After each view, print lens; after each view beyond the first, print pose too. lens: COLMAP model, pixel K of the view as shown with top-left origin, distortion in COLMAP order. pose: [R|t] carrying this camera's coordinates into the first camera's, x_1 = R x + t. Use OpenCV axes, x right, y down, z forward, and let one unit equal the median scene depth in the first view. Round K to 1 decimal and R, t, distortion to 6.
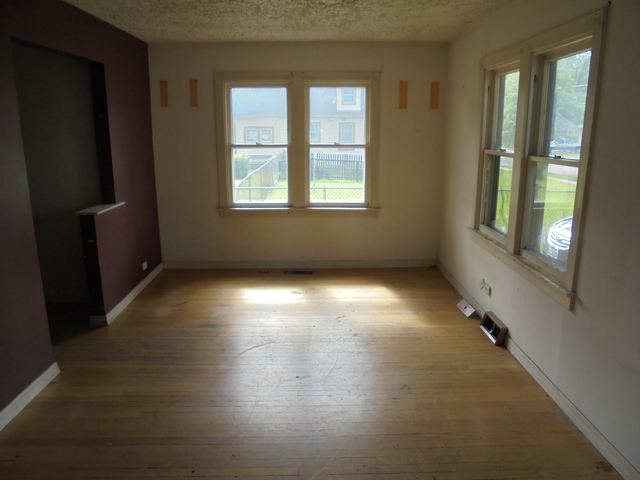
lens RADIAL K [[479.8, 0, 317.8], [0, 479.8, 241.3], [0, 0, 1]] dist [-0.127556, 0.099252]
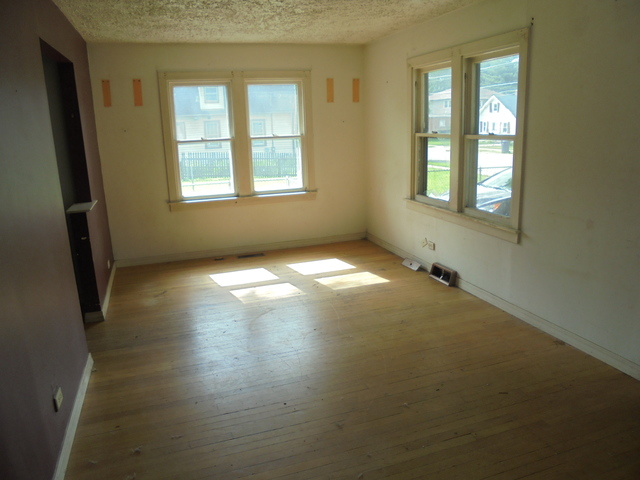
lens RADIAL K [[479.8, 0, 317.8], [0, 479.8, 241.3], [0, 0, 1]] dist [-0.127556, 0.099252]
pose [[0.952695, -0.102981, 0.285950, -0.217151], [0.101387, 0.994638, 0.020417, 0.027367], [-0.286519, 0.009540, 0.958027, -0.086712]]
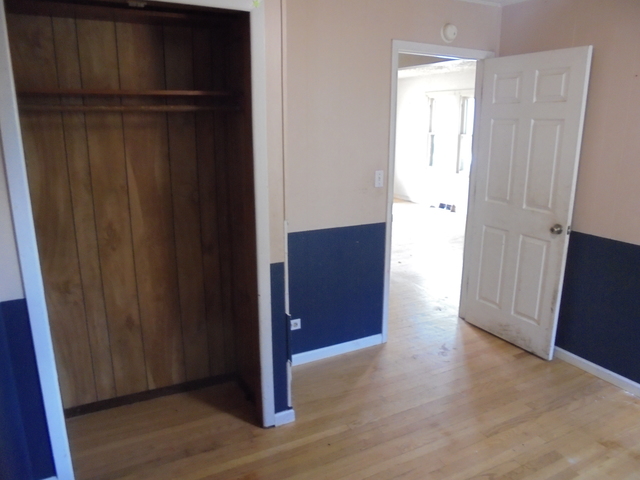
lens RADIAL K [[479.8, 0, 317.8], [0, 479.8, 241.3], [0, 0, 1]] dist [-0.127556, 0.099252]
pose [[0.890994, -0.104727, 0.441771, -0.941694], [0.099257, 0.994427, 0.035551, 0.151546], [-0.443032, 0.012173, 0.896423, -0.636136]]
